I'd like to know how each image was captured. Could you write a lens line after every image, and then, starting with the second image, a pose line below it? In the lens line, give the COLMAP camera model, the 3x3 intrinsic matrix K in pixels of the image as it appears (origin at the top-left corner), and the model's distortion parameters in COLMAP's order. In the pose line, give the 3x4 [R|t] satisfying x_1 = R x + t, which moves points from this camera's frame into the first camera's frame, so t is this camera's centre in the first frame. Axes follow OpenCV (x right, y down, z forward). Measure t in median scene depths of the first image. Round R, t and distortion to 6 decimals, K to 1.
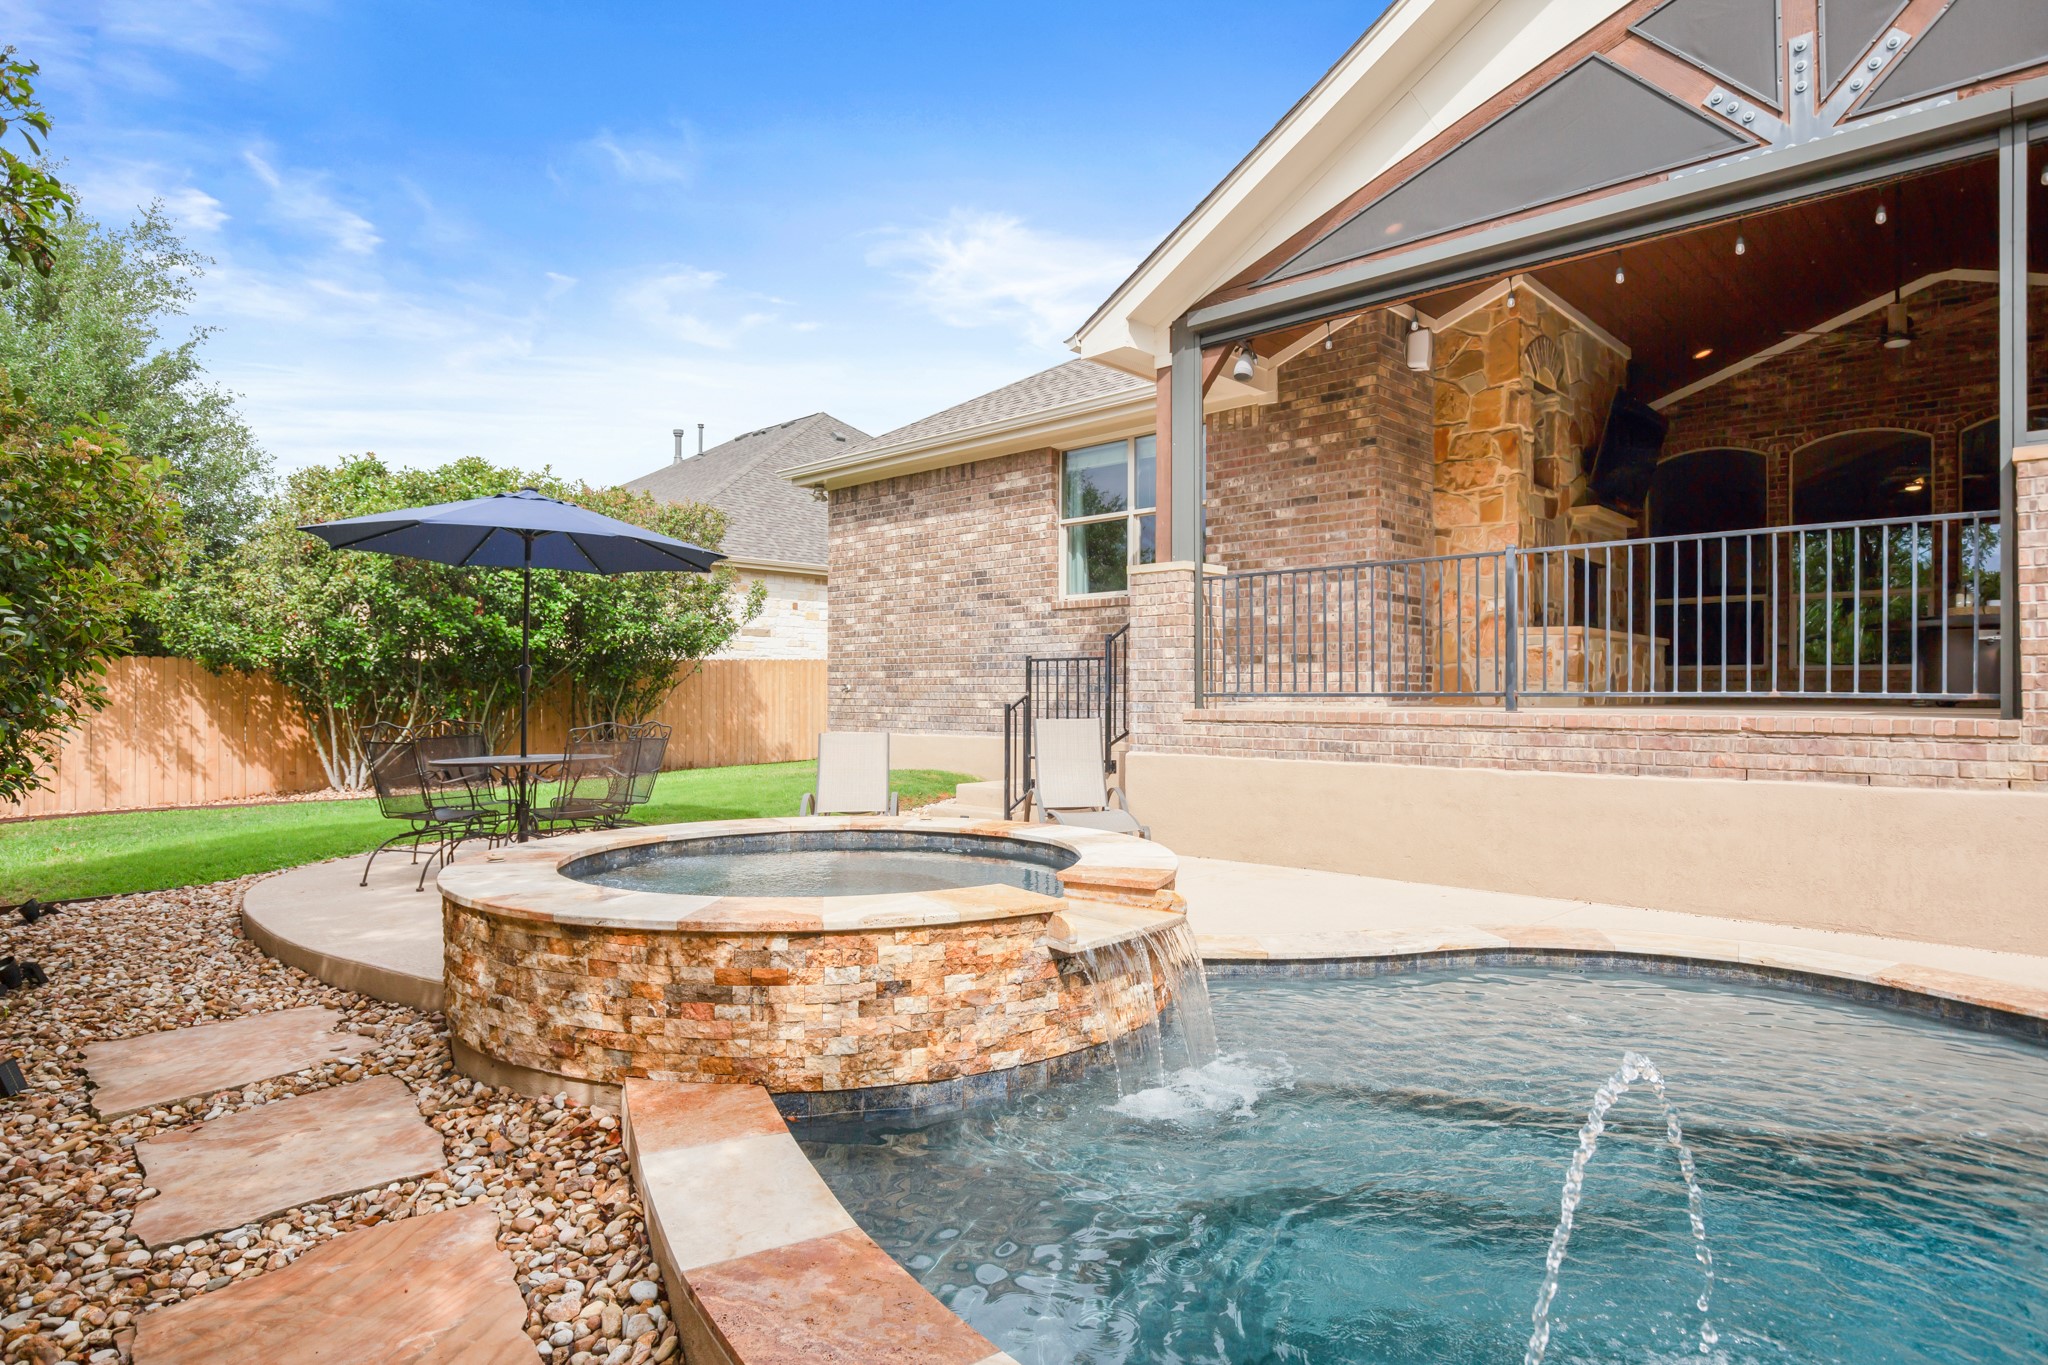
lens RADIAL K [[1133.9, 0, 1021.2], [0, 1133.9, 692.8], [0, 0, 1]] dist [-0.015854, -0.000520]
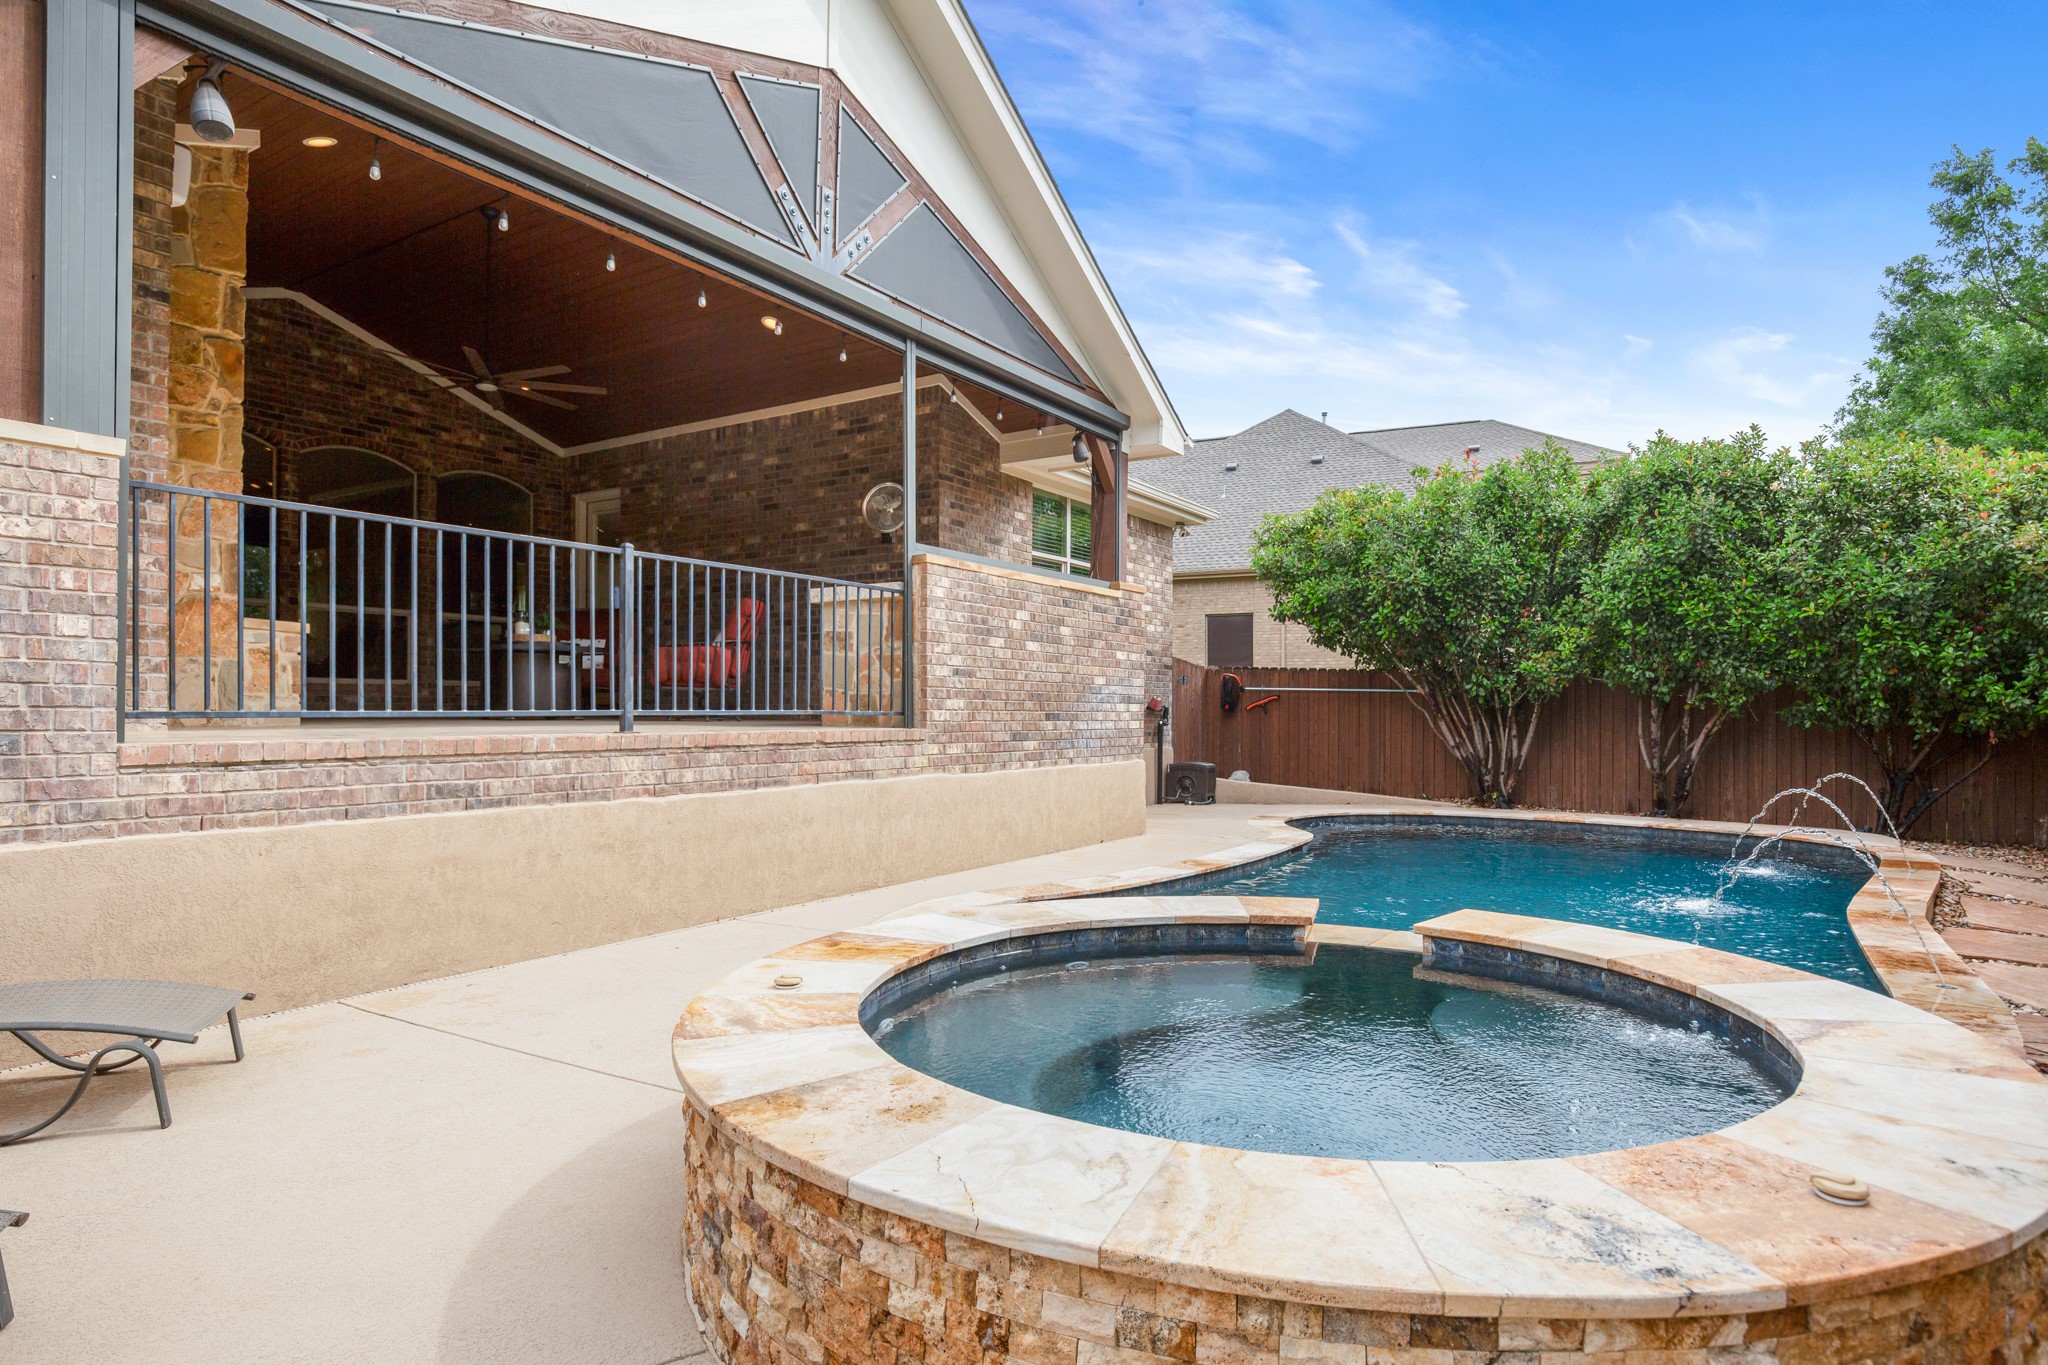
lens RADIAL K [[1133.9, 0, 1034.8], [0, 1133.9, 711.3], [0, 0, 1]] dist [-0.015854, -0.000520]
pose [[-0.205075, -0.005185, 0.978733, -0.360285], [-0.007649, 0.999964, 0.003695, -0.003950], [-0.978716, -0.006728, -0.205107, 0.624803]]
